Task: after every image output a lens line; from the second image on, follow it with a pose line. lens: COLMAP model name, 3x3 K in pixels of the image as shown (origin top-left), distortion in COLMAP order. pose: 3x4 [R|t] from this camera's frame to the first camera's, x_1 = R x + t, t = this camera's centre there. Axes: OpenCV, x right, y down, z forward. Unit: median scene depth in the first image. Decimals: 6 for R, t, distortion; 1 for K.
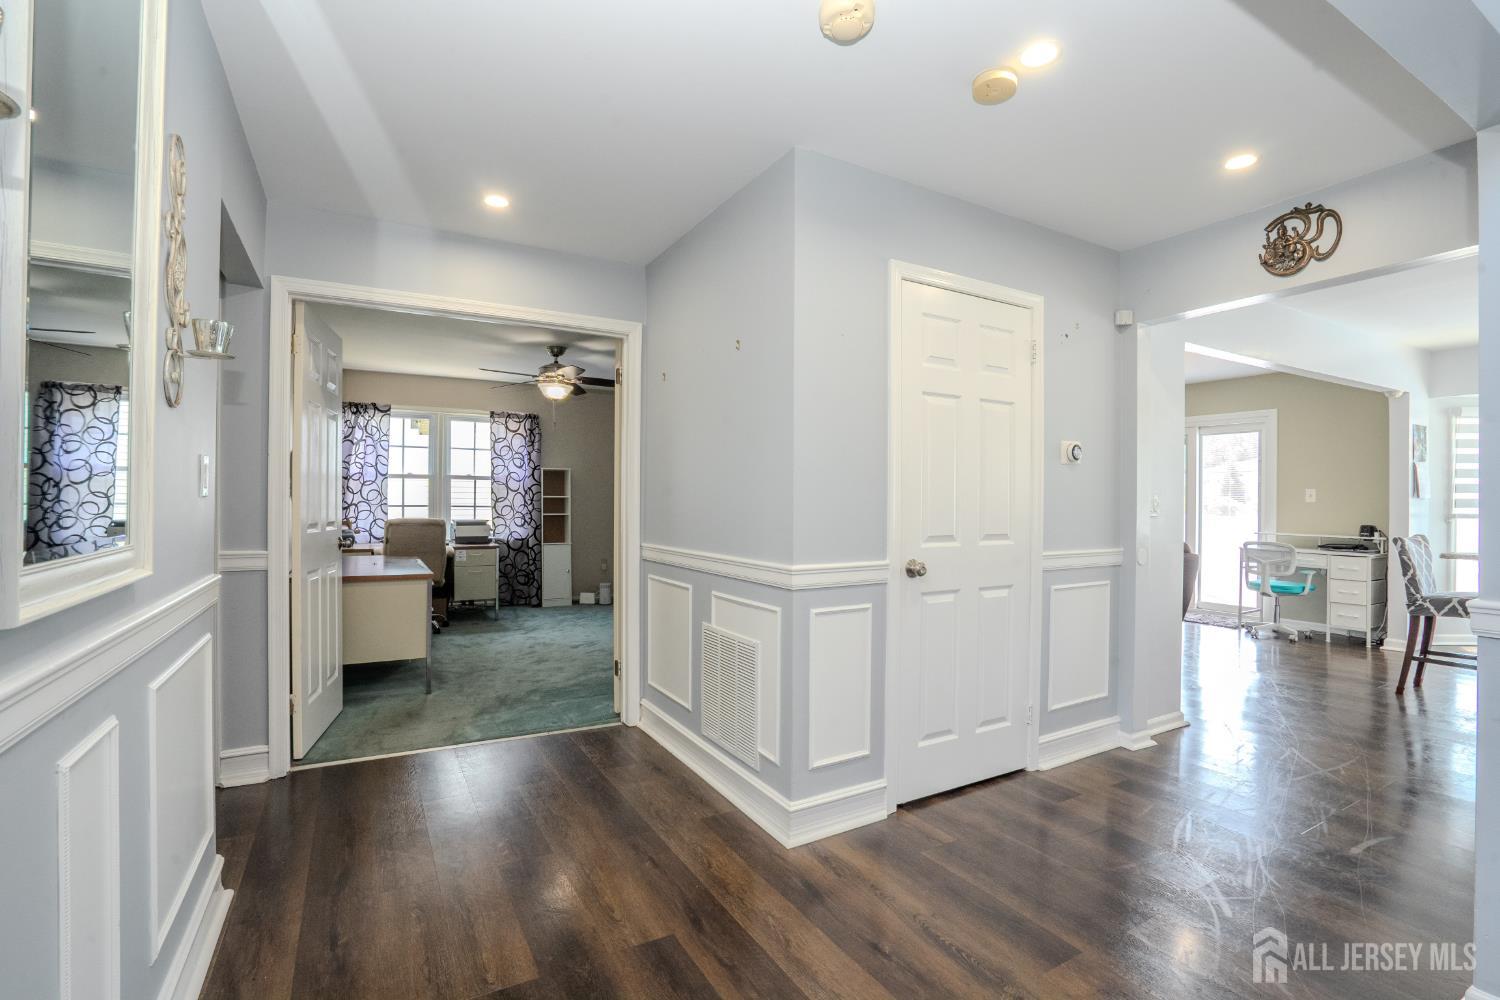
lens RADIAL K [[690.5, 0, 747.8], [0, 690.5, 495.4], [0, 0, 1]] dist [-0.061800, 0.025262]
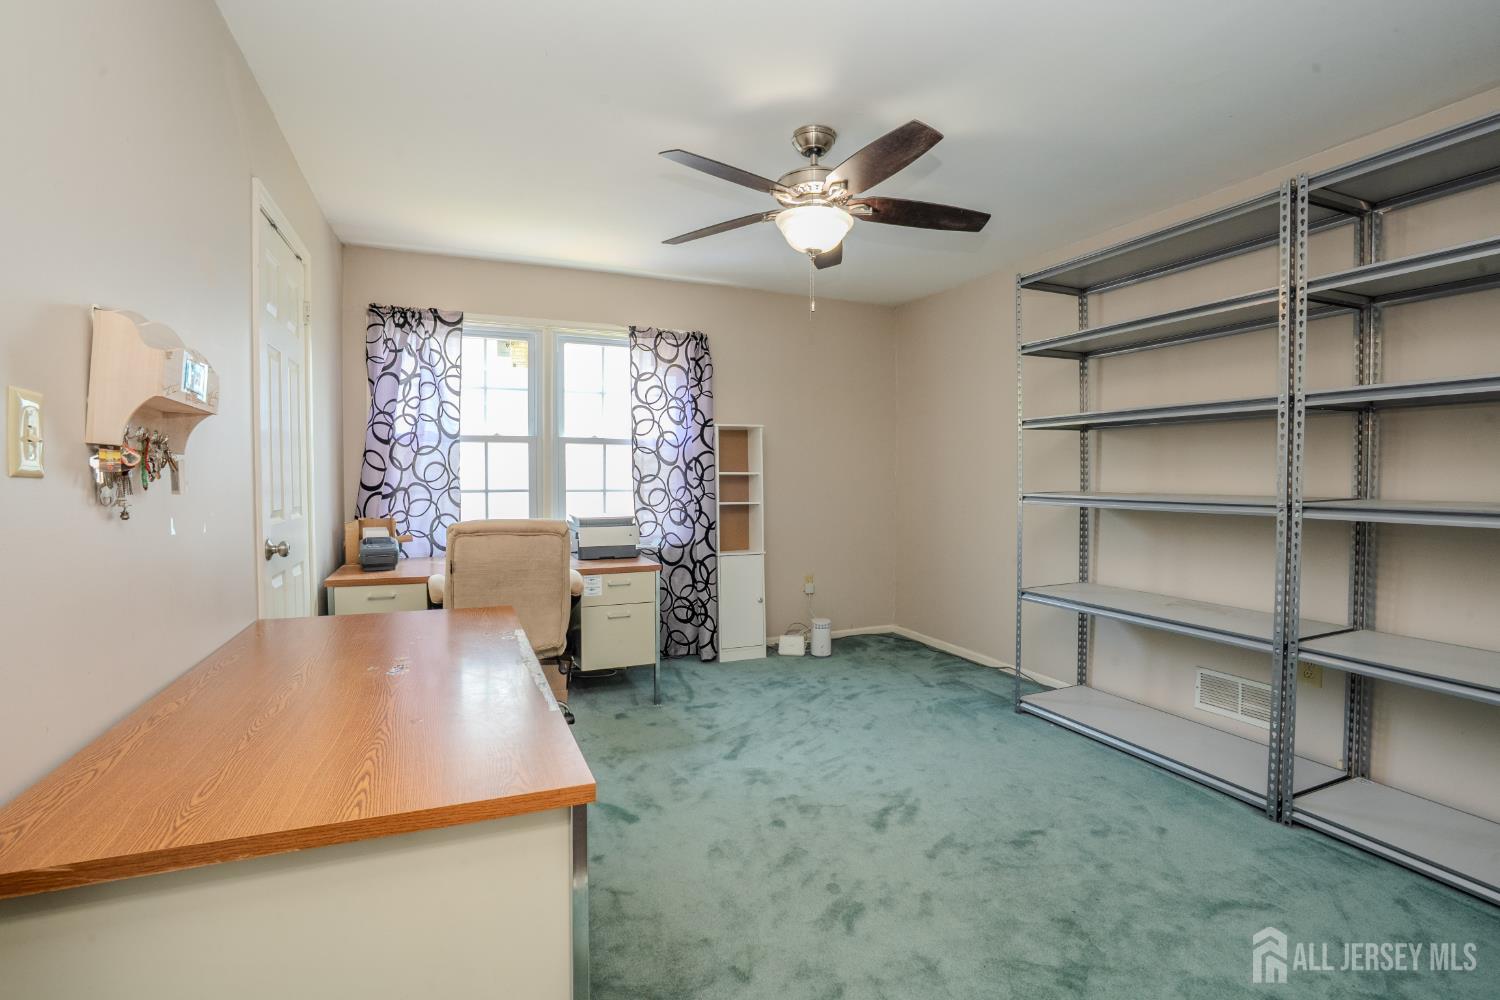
lens RADIAL K [[690.5, 0, 747.8], [0, 690.5, 495.4], [0, 0, 1]] dist [-0.061800, 0.025262]
pose [[0.993743, 0.000147, -0.111687, -0.213754], [0.003972, 0.999320, 0.036655, -0.000869], [0.111617, -0.036869, 0.993067, 0.432225]]
